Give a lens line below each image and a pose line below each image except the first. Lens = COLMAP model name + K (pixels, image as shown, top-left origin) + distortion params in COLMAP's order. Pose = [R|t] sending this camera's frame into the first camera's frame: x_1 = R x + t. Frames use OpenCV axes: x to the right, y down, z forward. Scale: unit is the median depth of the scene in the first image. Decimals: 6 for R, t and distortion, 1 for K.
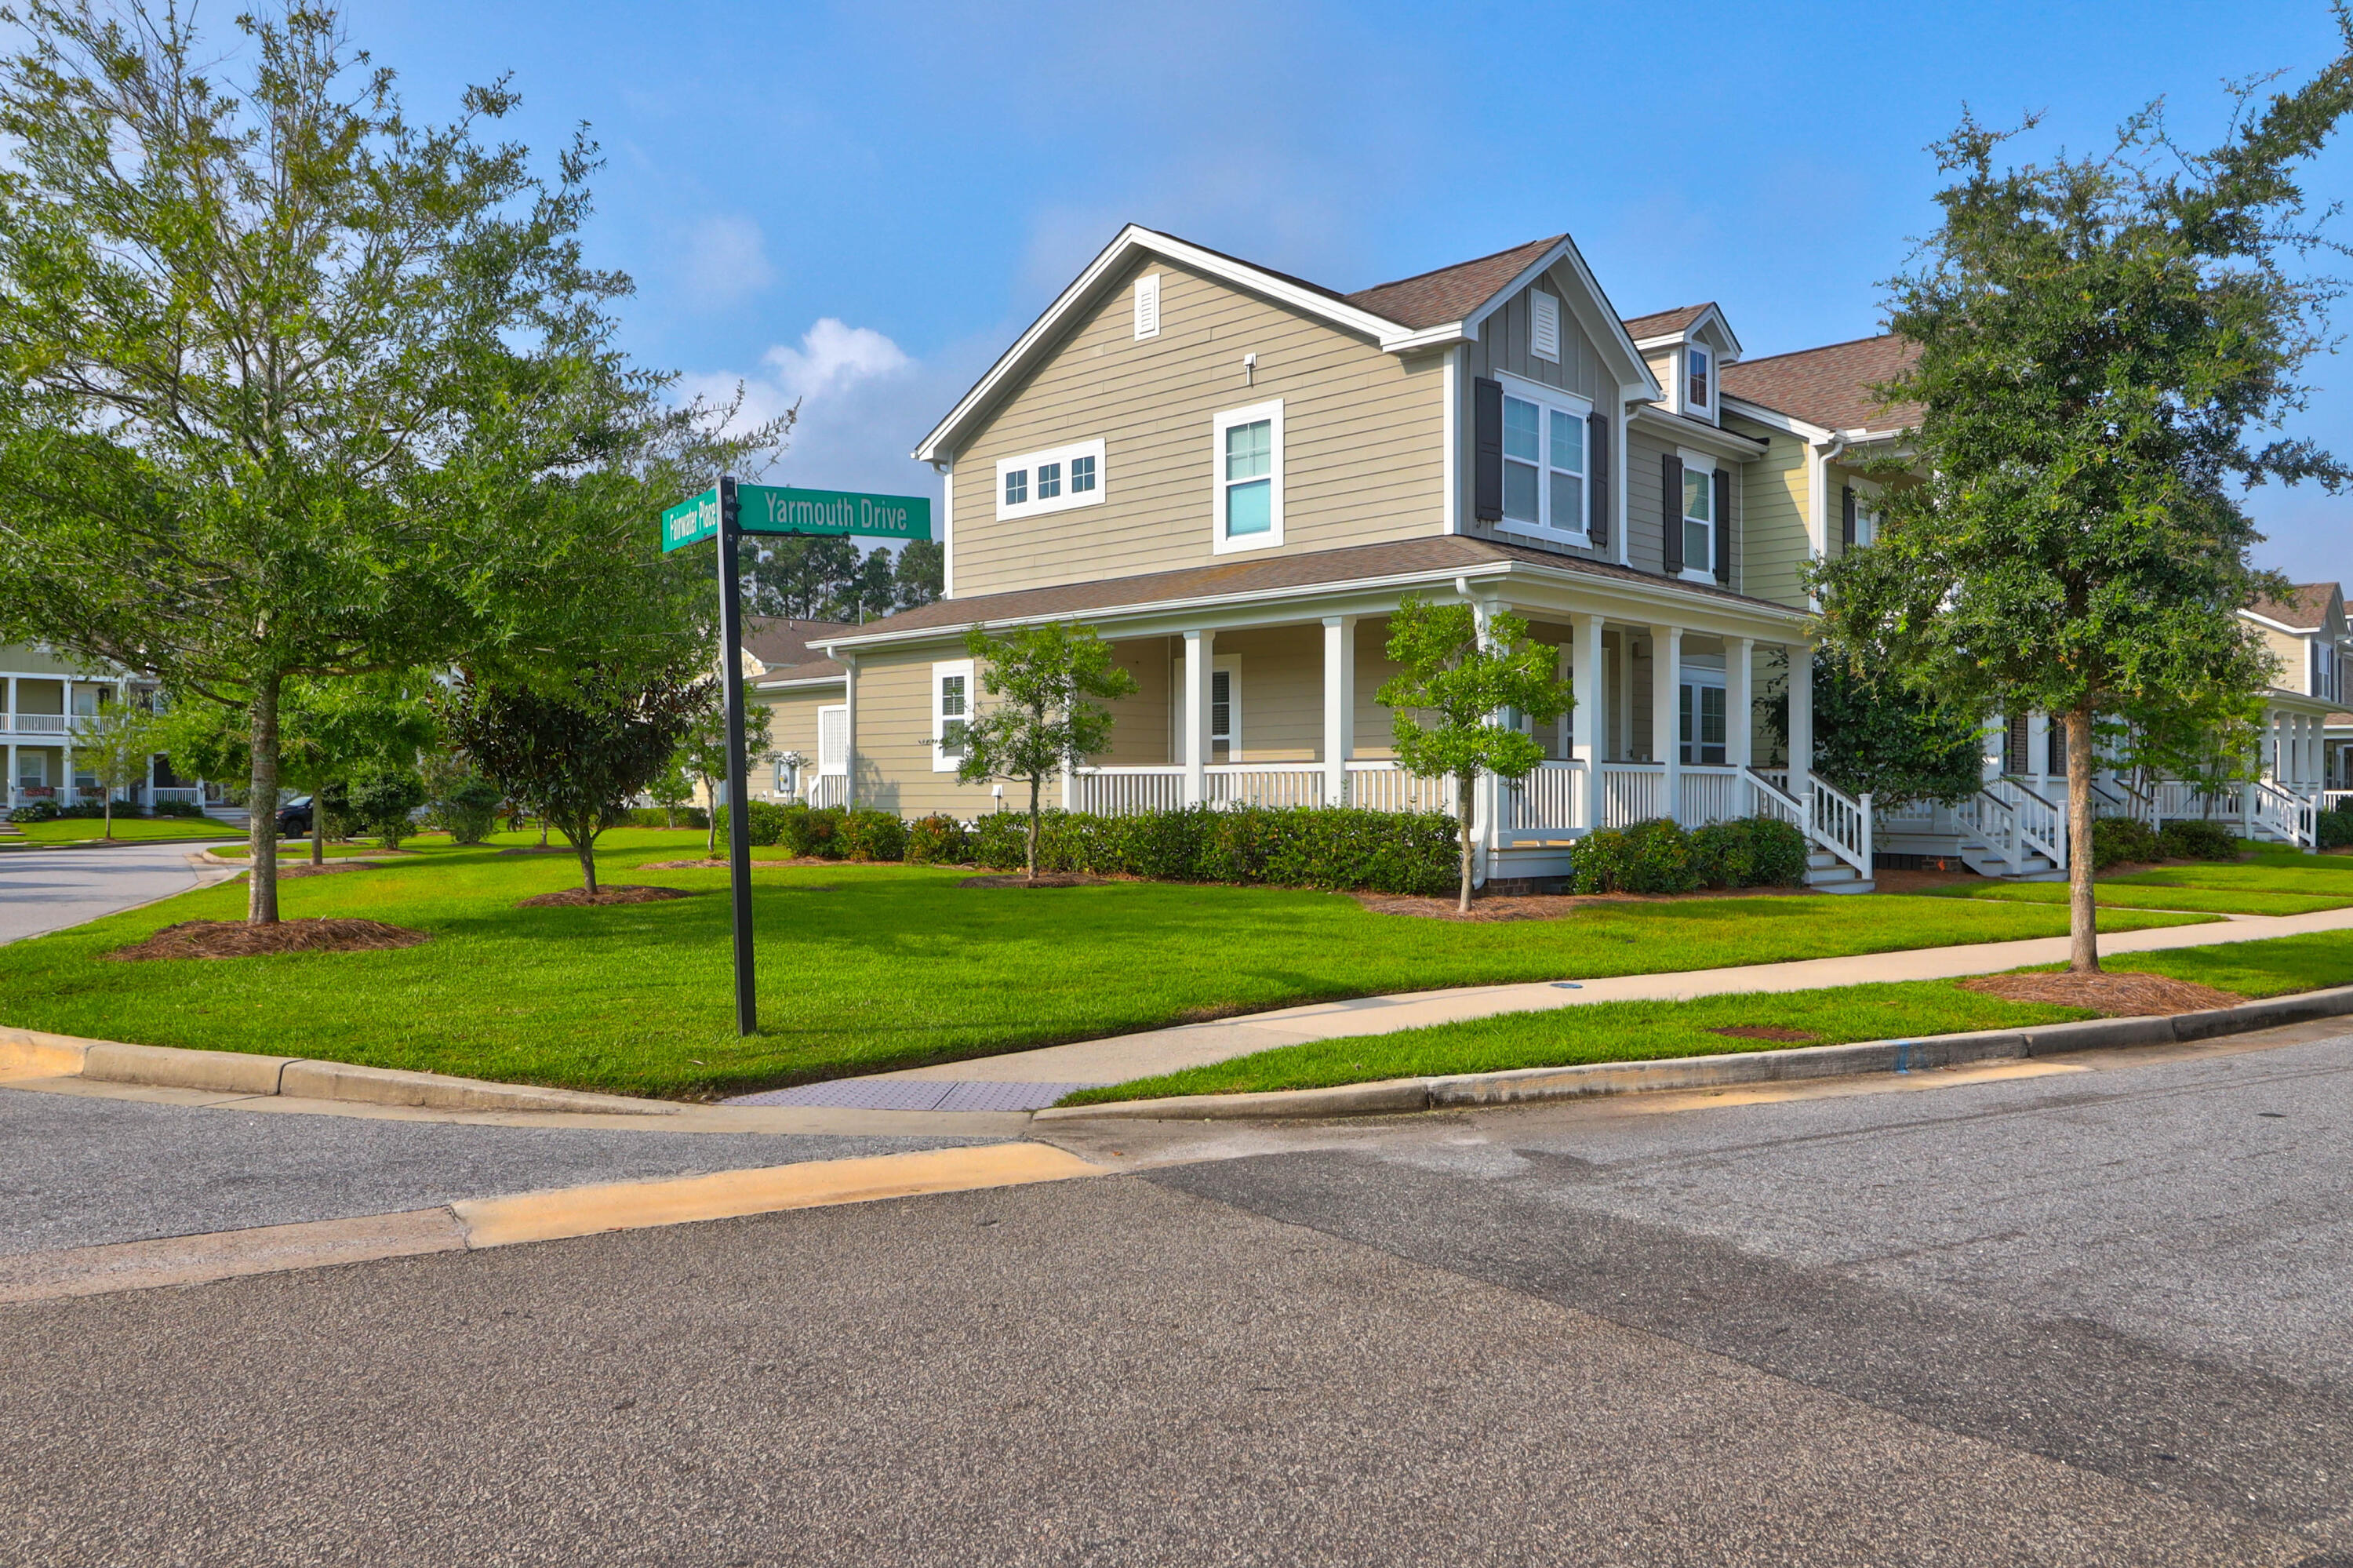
lens RADIAL K [[1728.1, 0, 1176.5], [0, 1728.1, 784.0], [0, 0, 1]] dist [0.006447, 0.000174]
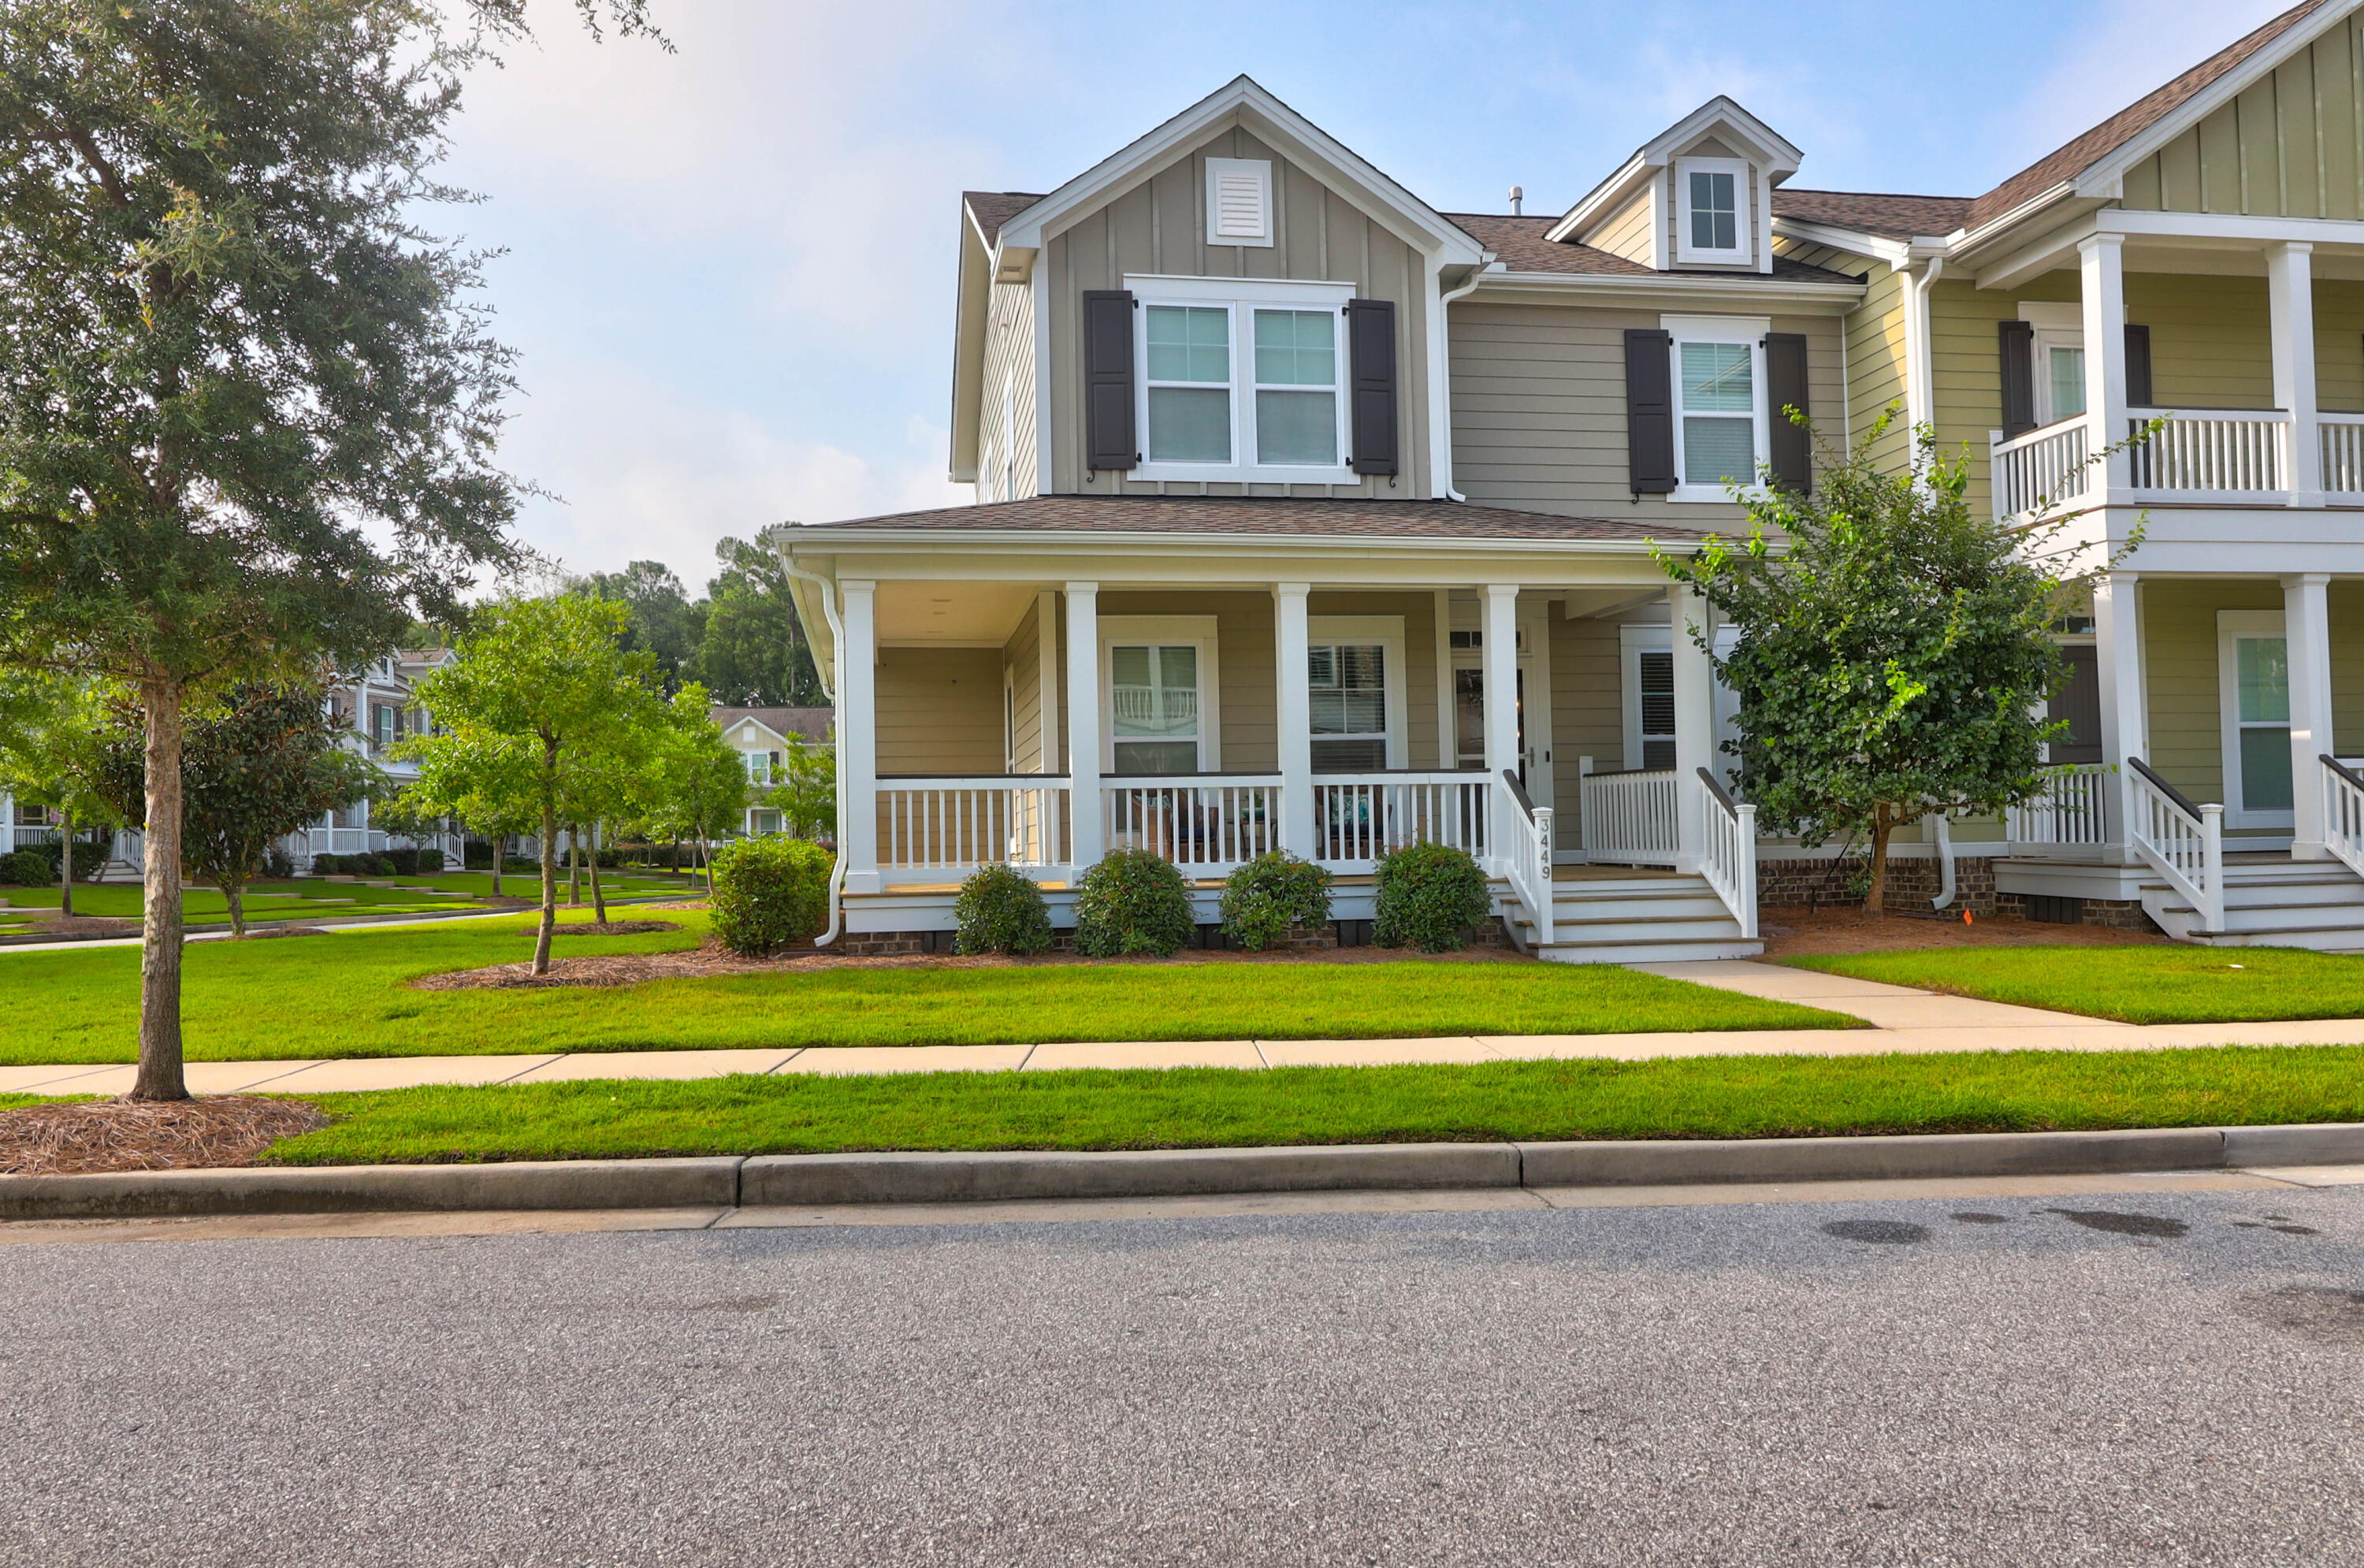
lens RADIAL K [[1736.0, 0, 1182.0], [0, 1736.0, 784.0], [0, 0, 1]] dist [0.006447, 0.000174]
pose [[0.805249, -0.033988, -0.591962, 0.584762], [0.025087, 0.999415, -0.023256, 0.007302], [0.592406, 0.003876, 0.805630, 0.341228]]
